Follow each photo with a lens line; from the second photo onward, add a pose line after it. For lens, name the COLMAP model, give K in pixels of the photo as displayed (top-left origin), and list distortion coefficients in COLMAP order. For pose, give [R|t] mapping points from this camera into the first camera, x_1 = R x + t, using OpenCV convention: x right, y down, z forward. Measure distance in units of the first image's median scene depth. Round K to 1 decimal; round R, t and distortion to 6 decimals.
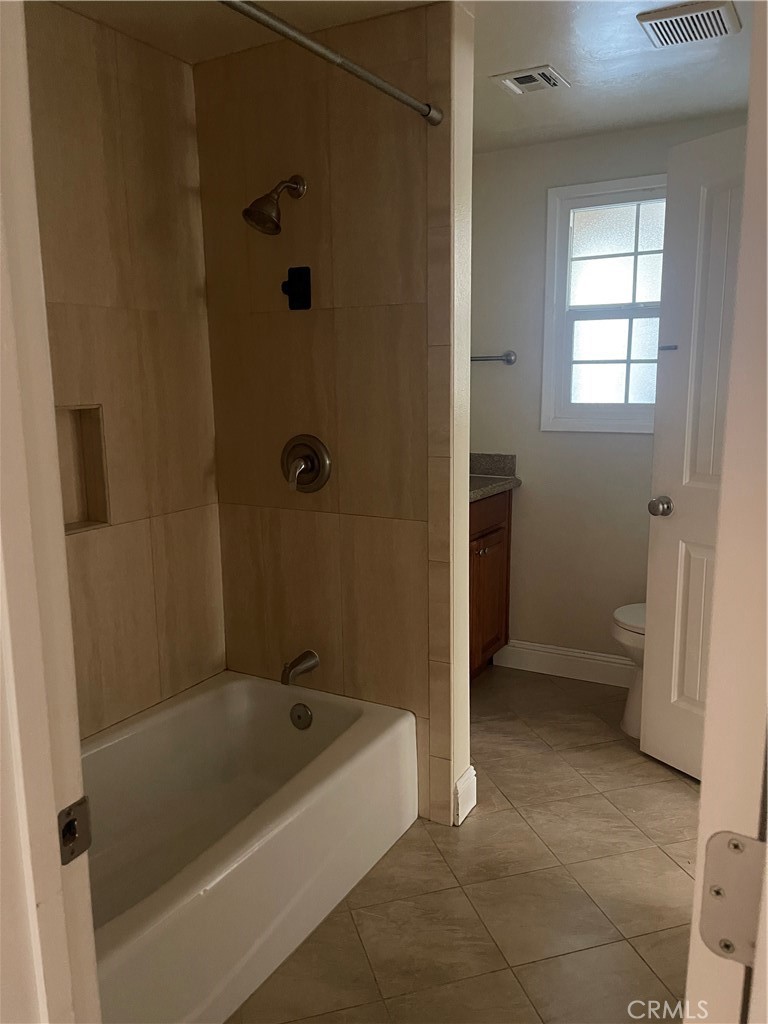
lens RADIAL K [[776.5, 0, 390.4], [0, 776.5, 511.1], [0, 0, 1]] dist [0.065929, -0.085489]
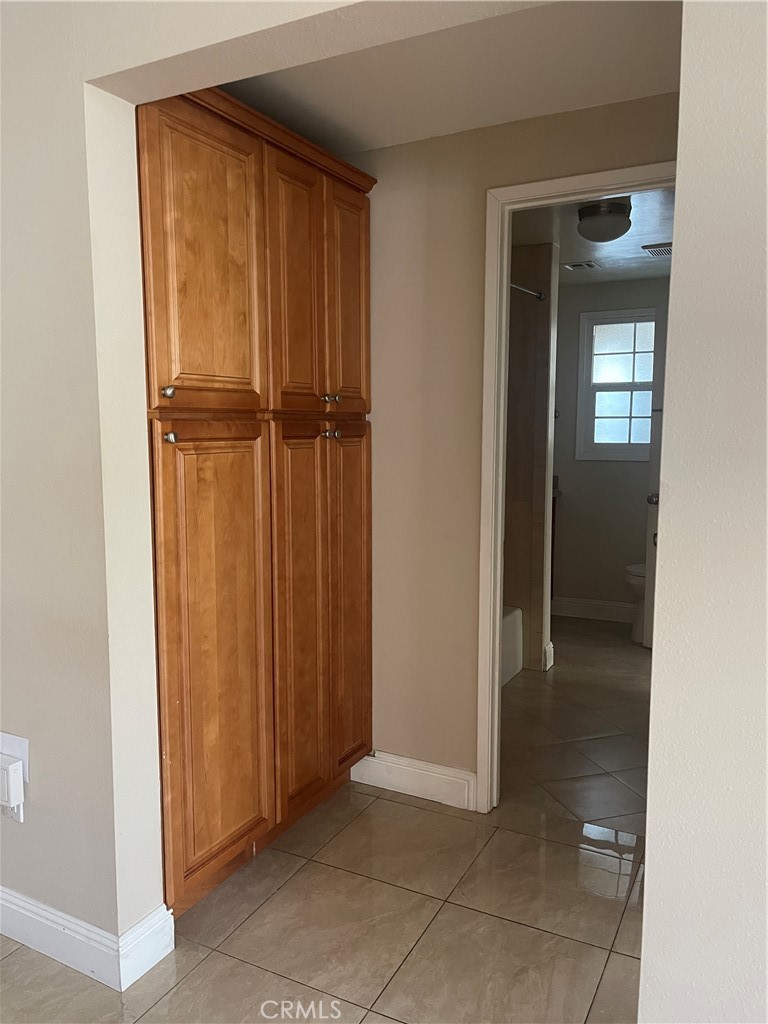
lens RADIAL K [[776.5, 0, 378.5], [0, 776.5, 513.8], [0, 0, 1]] dist [0.065929, -0.085489]
pose [[0.999866, 0.006669, 0.014983, -0.243657], [-0.005671, 0.997823, -0.065700, 0.118597], [-0.015389, 0.065606, 0.997727, -0.601803]]
